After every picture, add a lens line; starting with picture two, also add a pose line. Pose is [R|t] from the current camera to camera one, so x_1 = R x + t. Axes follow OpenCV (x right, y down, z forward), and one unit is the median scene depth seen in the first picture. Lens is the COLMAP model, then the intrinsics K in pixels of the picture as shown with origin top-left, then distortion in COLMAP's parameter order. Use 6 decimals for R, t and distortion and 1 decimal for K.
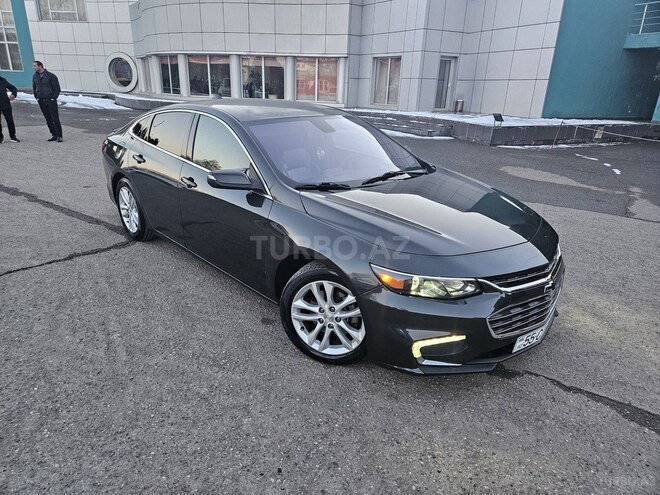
lens RADIAL K [[440.6, 0, 325.6], [0, 440.6, 245.5], [0, 0, 1]] dist [0.081288, -0.069788]
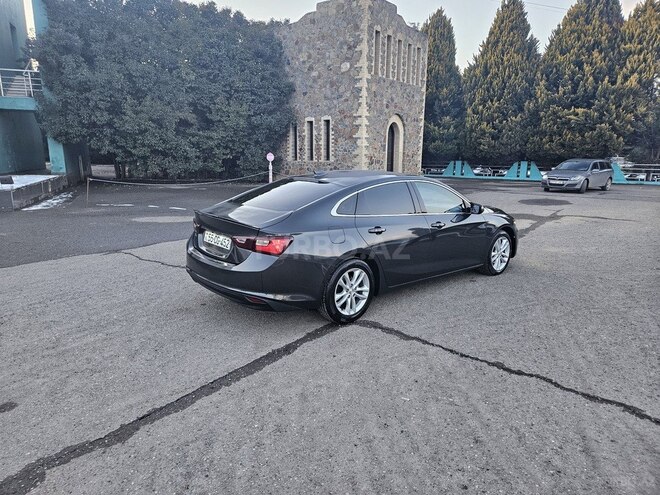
lens RADIAL K [[440.6, 0, 325.6], [0, 440.6, 245.5], [0, 0, 1]] dist [0.081288, -0.069788]
pose [[0.034081, -0.235671, 0.971235, -0.684575], [0.332400, 0.919148, 0.211368, -0.199476], [-0.942523, 0.315635, 0.109662, 0.471714]]
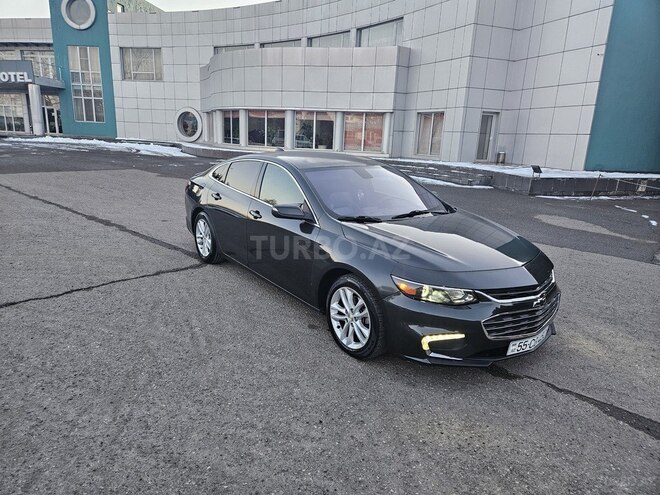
lens RADIAL K [[440.6, 0, 325.6], [0, 440.6, 245.5], [0, 0, 1]] dist [0.081288, -0.069788]
pose [[0.994658, 0.034699, -0.097218, 0.005453], [-0.044483, 0.993957, -0.100349, 0.024429], [0.093148, 0.104138, 0.990191, -0.086721]]
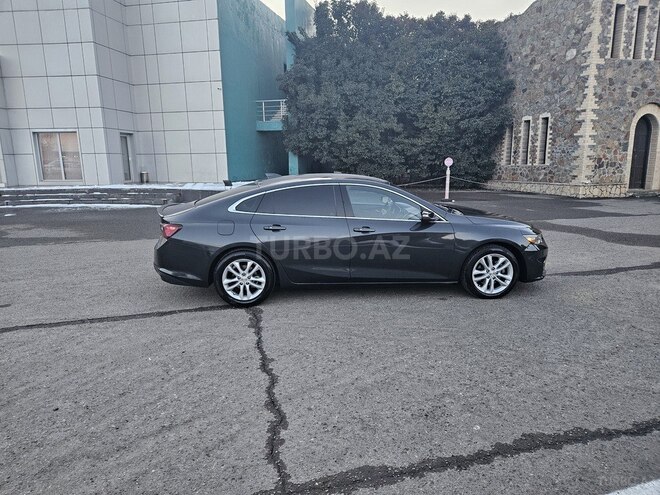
lens RADIAL K [[440.6, 0, 325.6], [0, 440.6, 245.5], [0, 0, 1]] dist [0.081288, -0.069788]
pose [[0.616401, -0.188372, 0.764569, -0.576597], [0.297276, 0.954781, -0.004431, -0.049370], [-0.729161, 0.230020, 0.644527, 0.074575]]
